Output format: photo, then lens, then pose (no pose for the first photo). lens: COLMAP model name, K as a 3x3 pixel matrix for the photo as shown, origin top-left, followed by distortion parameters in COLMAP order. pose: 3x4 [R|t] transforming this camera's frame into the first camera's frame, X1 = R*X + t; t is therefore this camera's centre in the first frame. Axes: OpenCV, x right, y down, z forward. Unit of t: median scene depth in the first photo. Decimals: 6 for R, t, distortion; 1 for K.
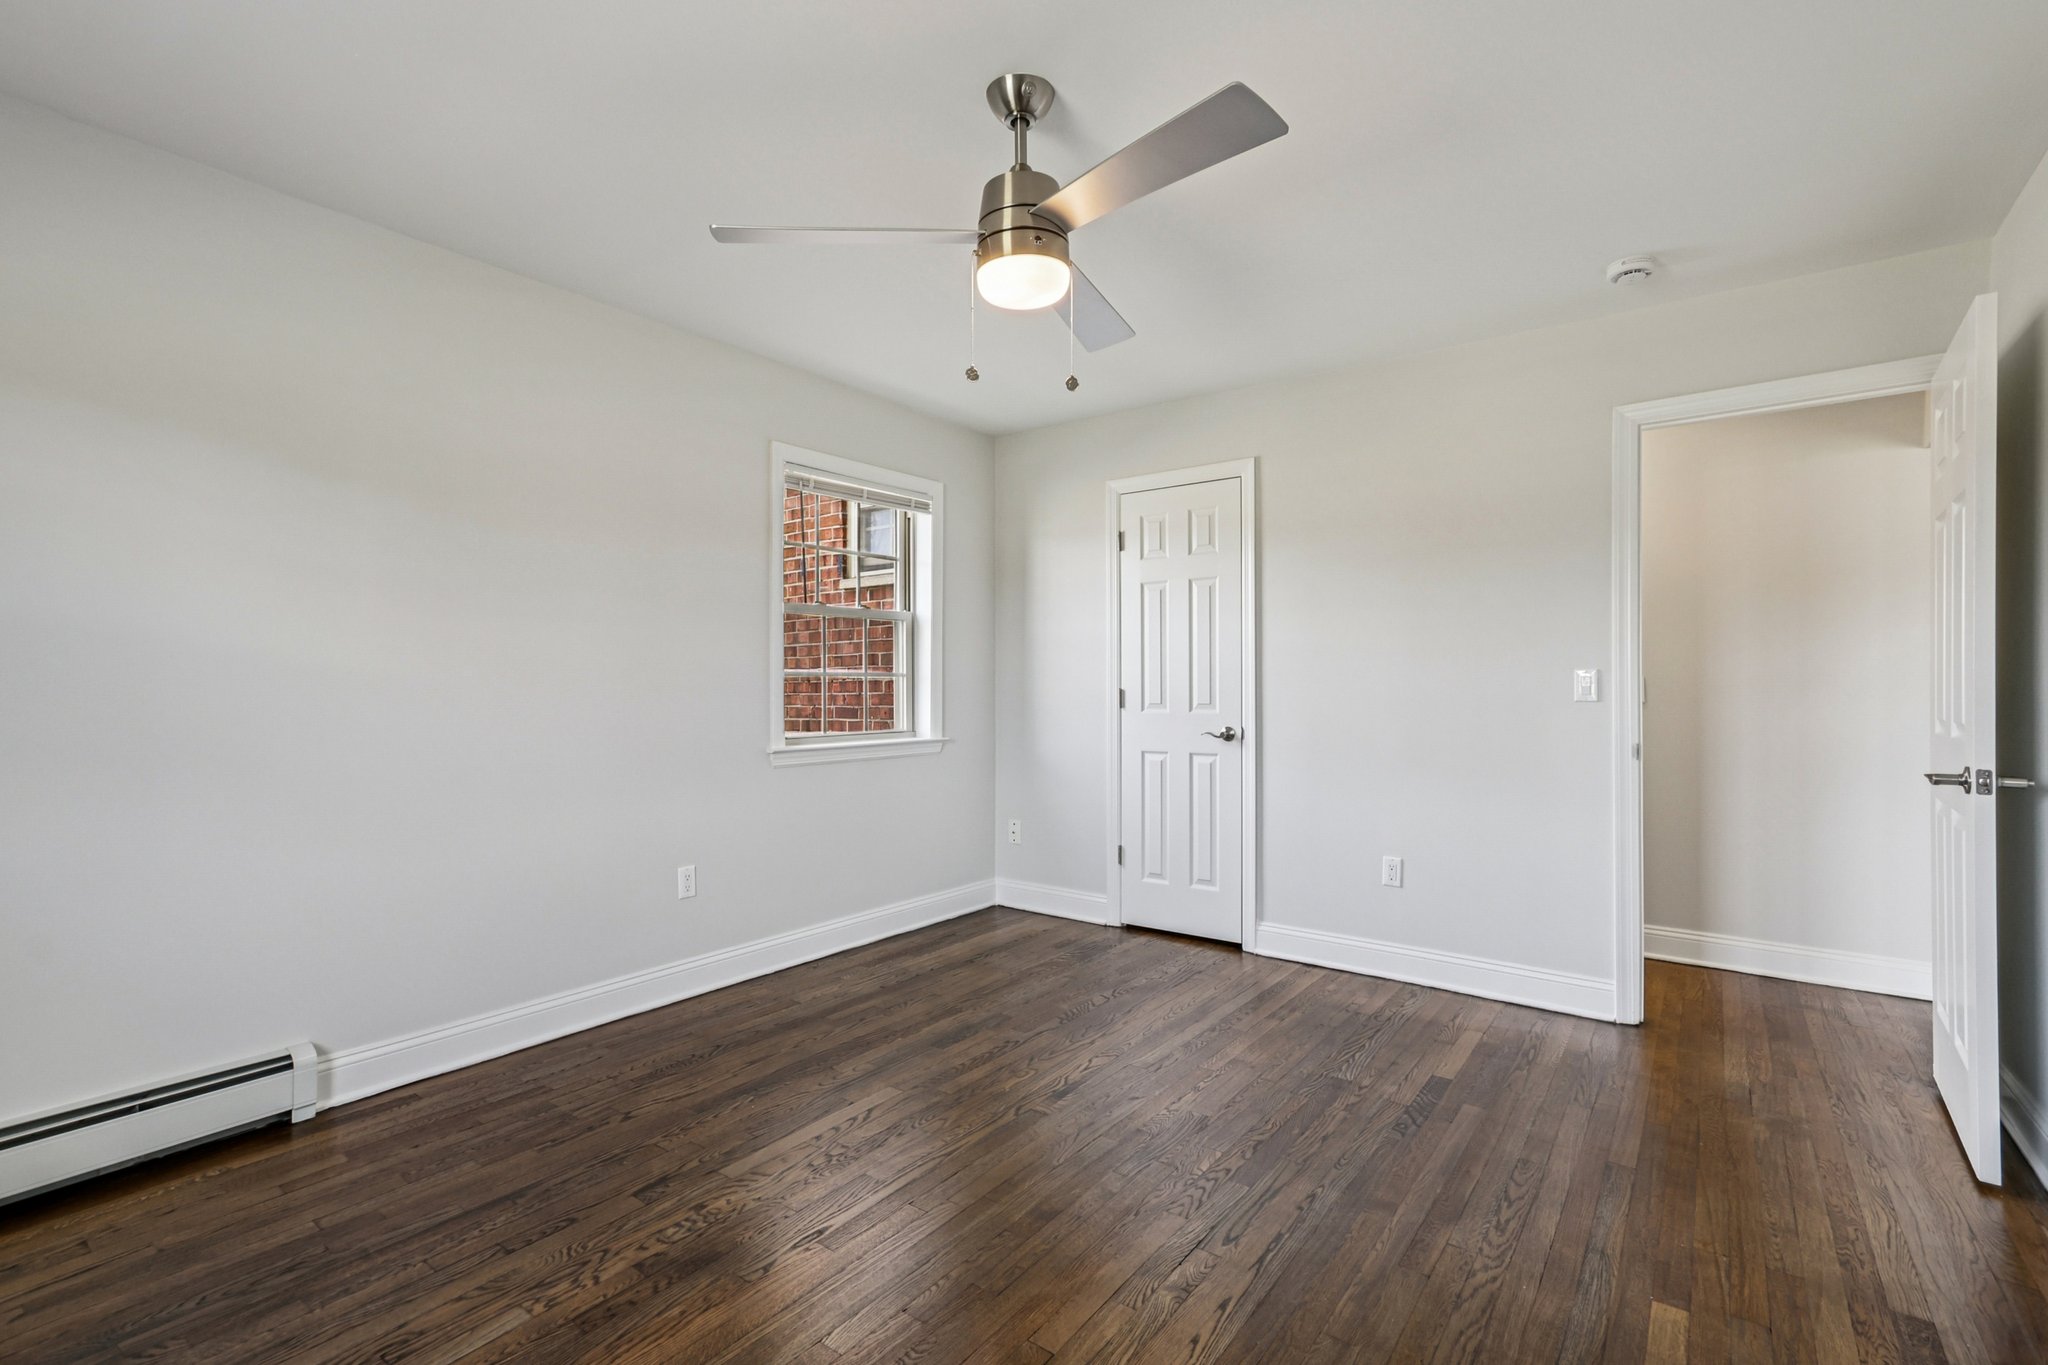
lens RADIAL K [[952.1, 0, 1024.0], [0, 952.1, 682.5], [0, 0, 1]] dist [0.001131, 0.000702]
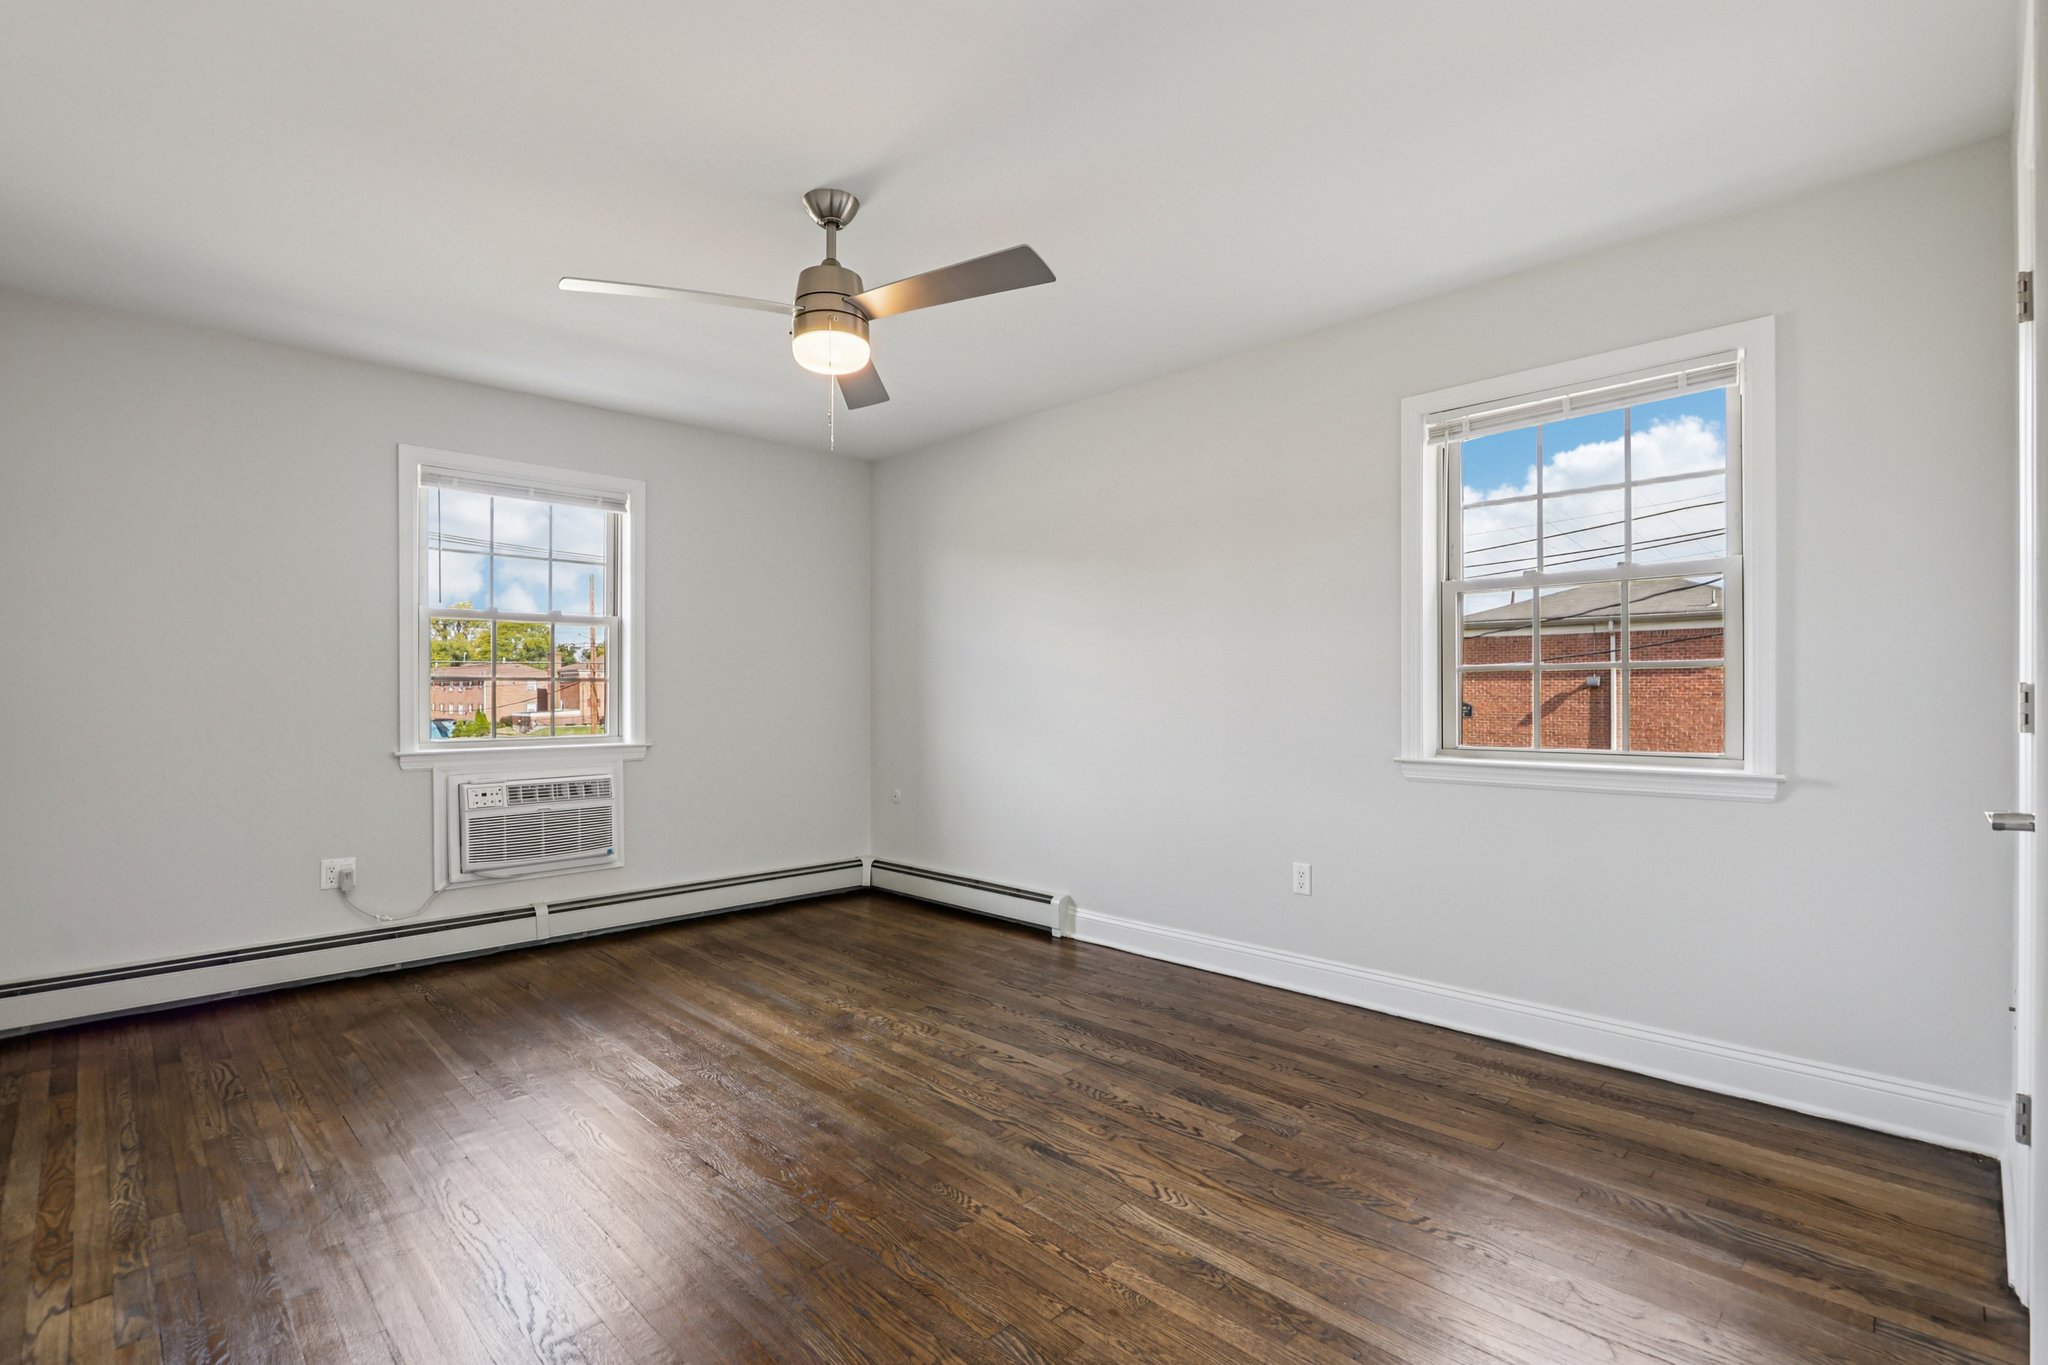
lens RADIAL K [[988.6, 0, 1024.0], [0, 988.6, 682.5], [0, 0, 1]] dist [-0.015706, -0.000010]
pose [[-0.172875, -0.007316, -0.984917, 0.841173], [0.008173, 0.999927, -0.008862, 0.008934], [0.984910, -0.009581, -0.172803, 1.024565]]
